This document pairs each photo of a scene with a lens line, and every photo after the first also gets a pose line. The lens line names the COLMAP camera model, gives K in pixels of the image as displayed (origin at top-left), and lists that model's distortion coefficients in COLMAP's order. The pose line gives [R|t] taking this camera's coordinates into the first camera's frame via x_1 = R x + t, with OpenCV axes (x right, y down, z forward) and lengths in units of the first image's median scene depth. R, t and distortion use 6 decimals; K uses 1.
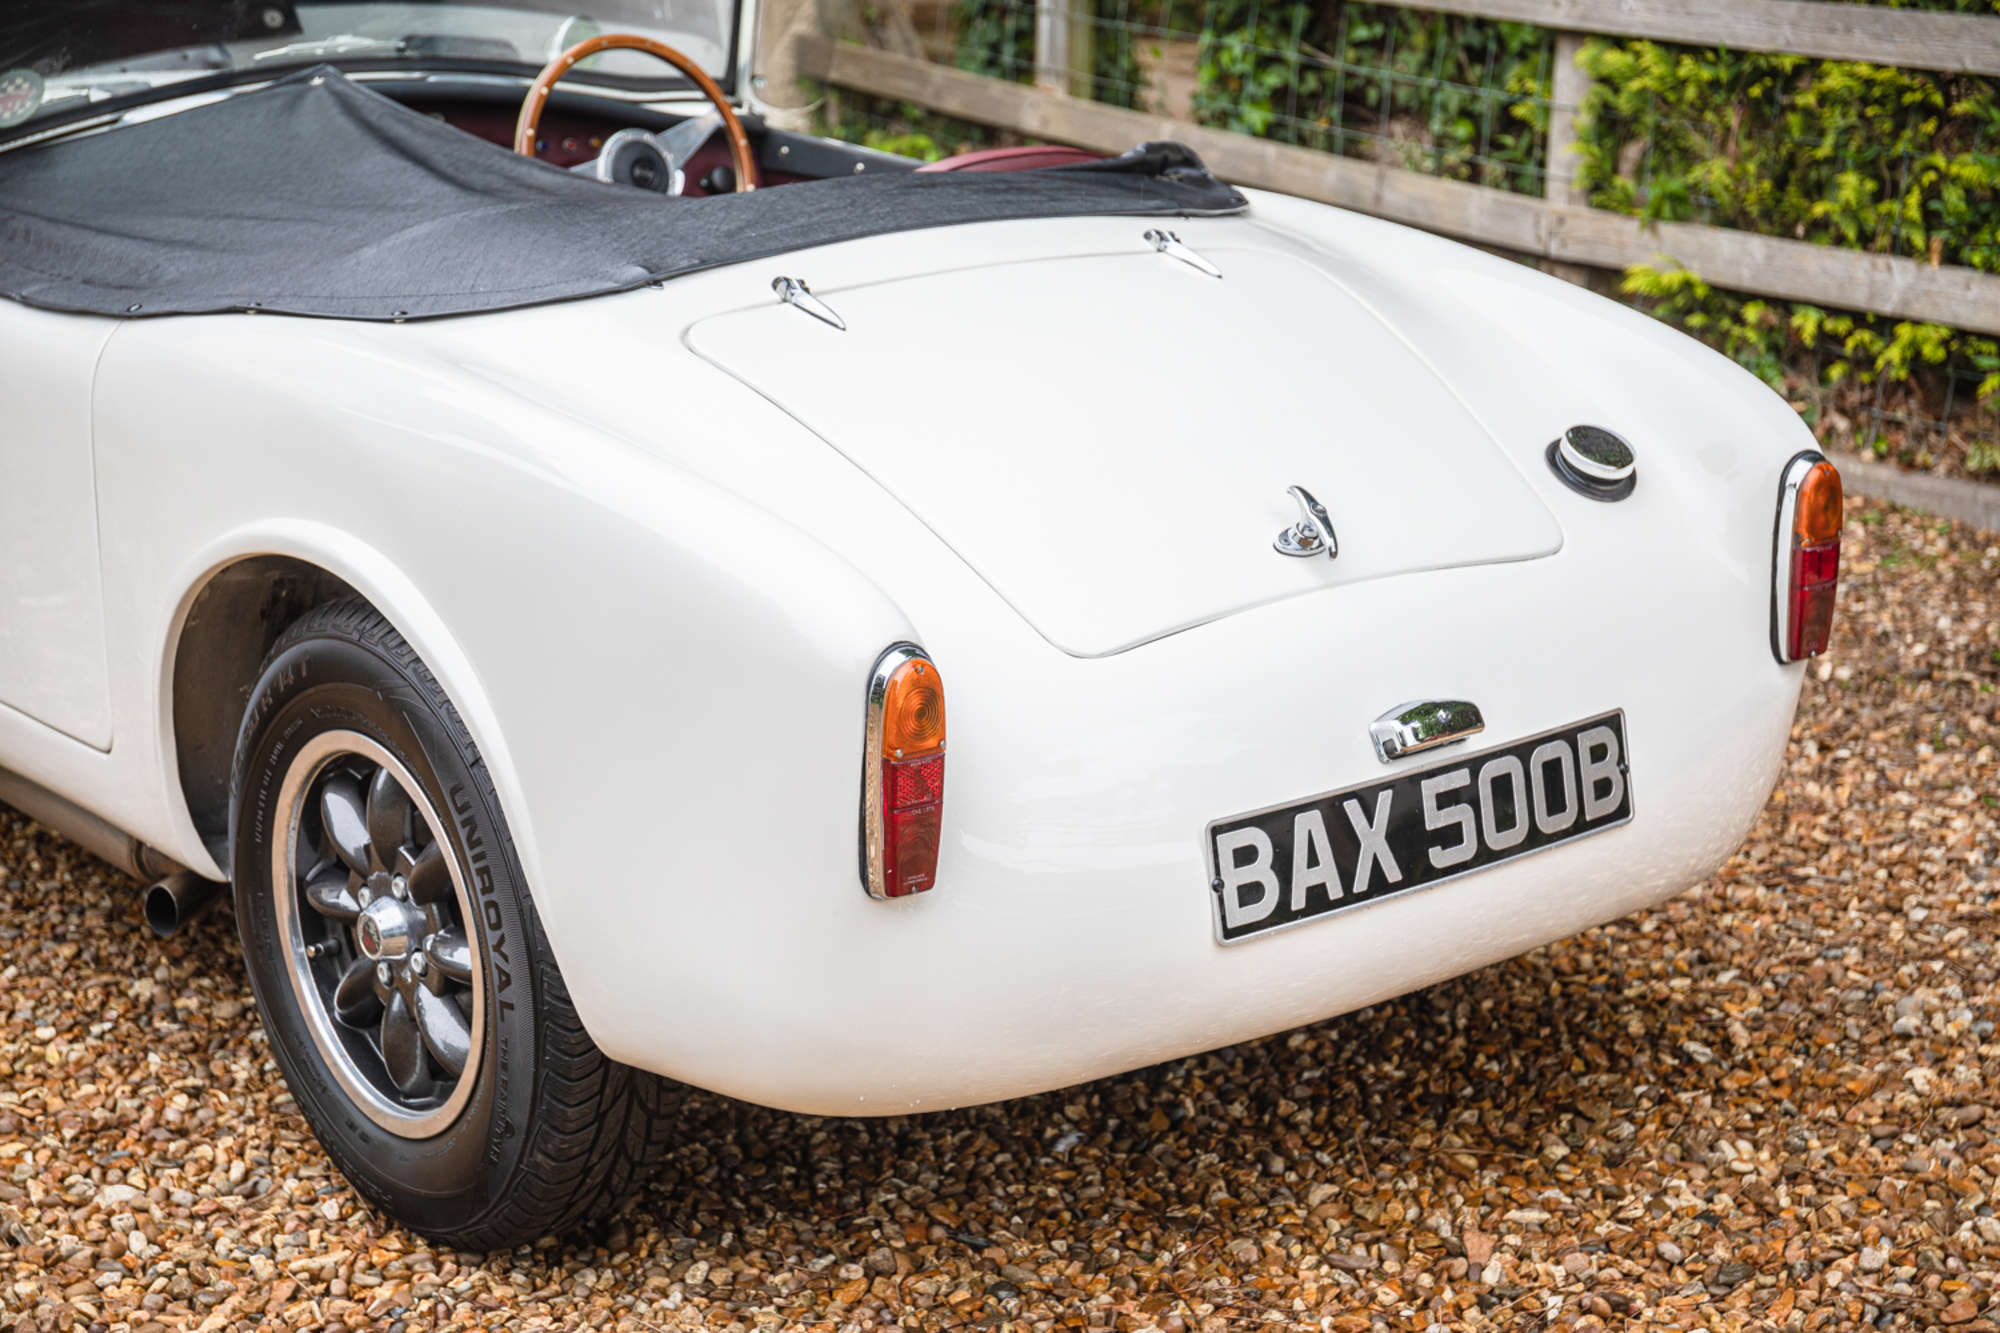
lens RADIAL K [[3412.0, 0, 1000.0], [0, 3412.0, 666.5], [0, 0, 1]] dist [0.166751, 0.060901]
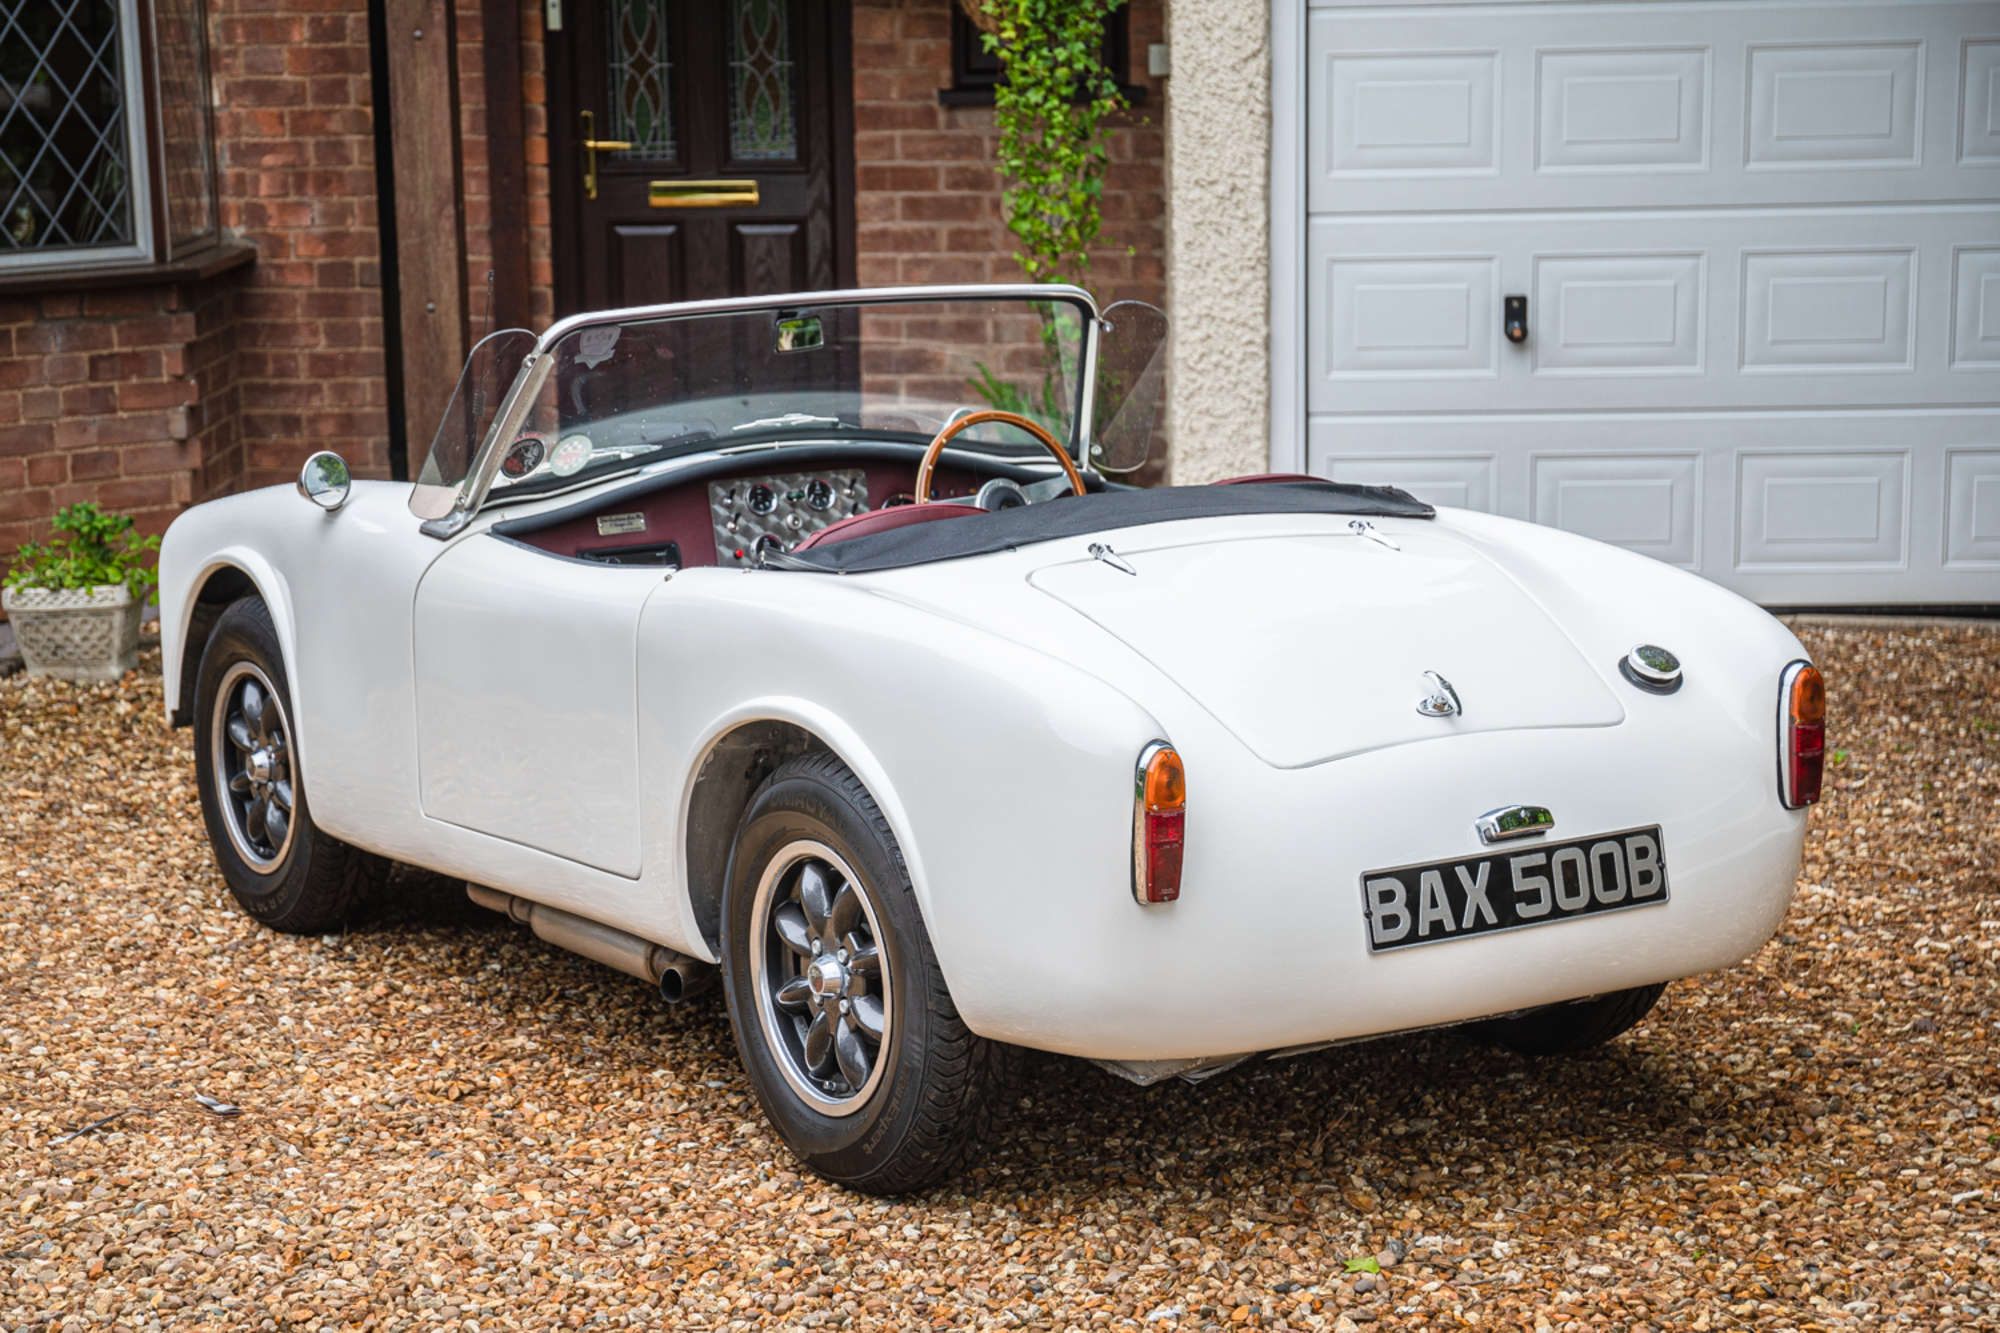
lens RADIAL K [[3412.0, 0, 1000.0], [0, 3412.0, 666.5], [0, 0, 1]] dist [0.166751, 0.060901]
pose [[0.994276, 0.001327, -0.106830, 0.059338], [-0.015204, 0.991505, -0.129181, 0.144745], [0.105751, 0.130065, 0.985850, -0.509621]]
